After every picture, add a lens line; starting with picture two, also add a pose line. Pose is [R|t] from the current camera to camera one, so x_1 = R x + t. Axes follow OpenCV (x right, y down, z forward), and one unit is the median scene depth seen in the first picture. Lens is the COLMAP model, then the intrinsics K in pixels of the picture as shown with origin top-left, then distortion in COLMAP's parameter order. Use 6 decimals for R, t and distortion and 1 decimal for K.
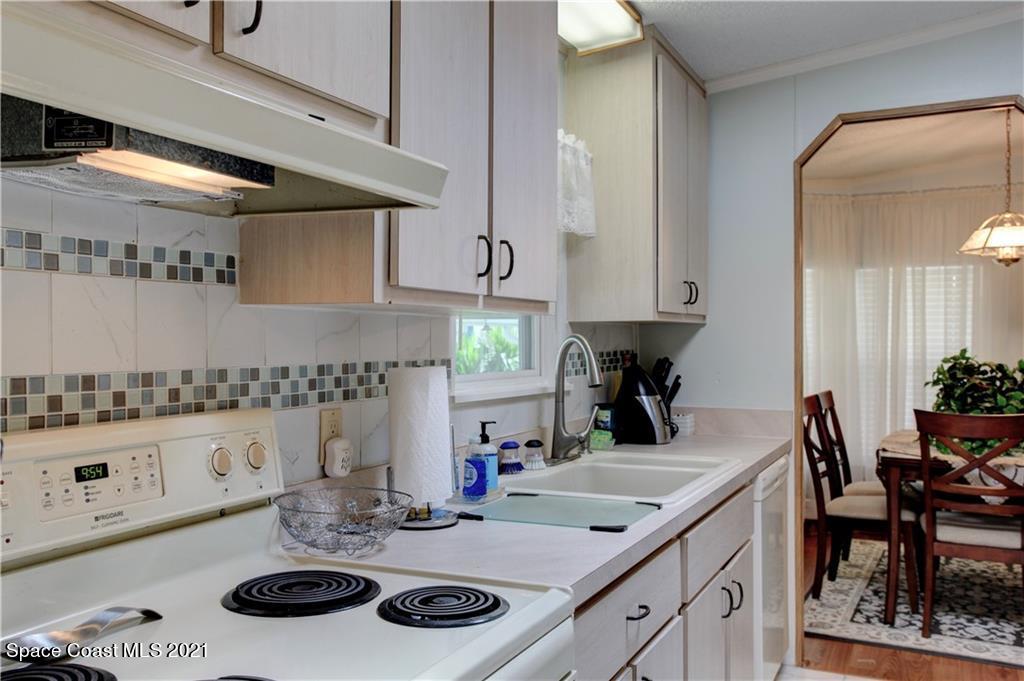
lens RADIAL K [[916.7, 0, 512.0], [0, 916.7, 340.5], [0, 0, 1]] dist [0.001448, 0.001591]
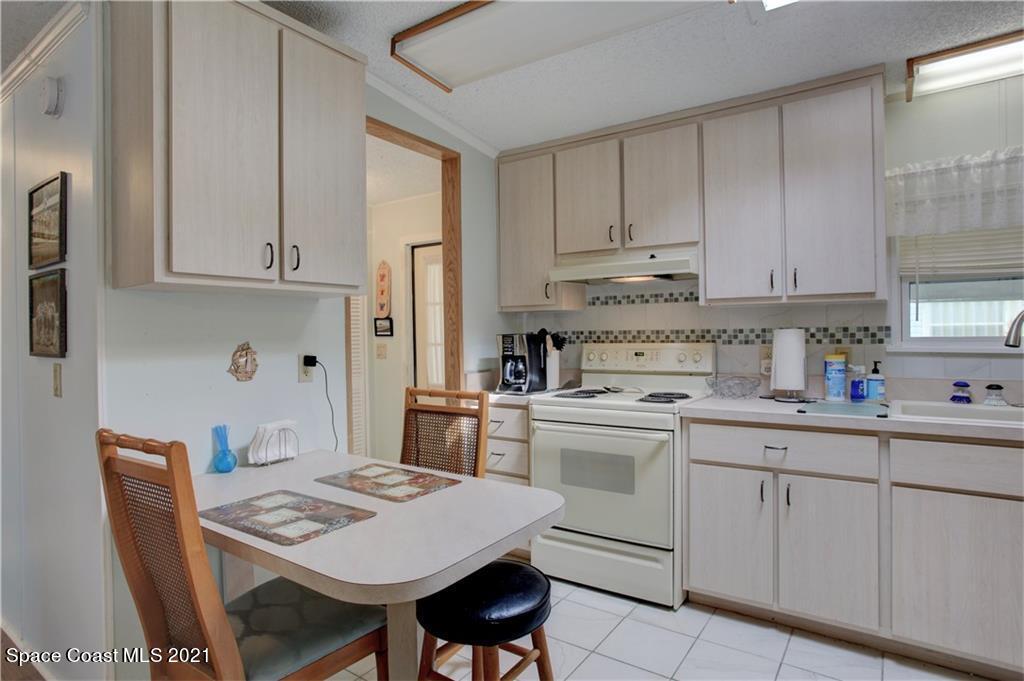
lens RADIAL K [[574.1, 0, 512.0], [0, 574.1, 340.5], [0, 0, 1]] dist [-0.029851, 0.000102]
pose [[-0.186258, 0.011612, -0.982432, 1.751109], [0.009519, 0.999905, 0.010014, 0.046198], [0.982455, -0.007487, -0.186351, 0.775606]]
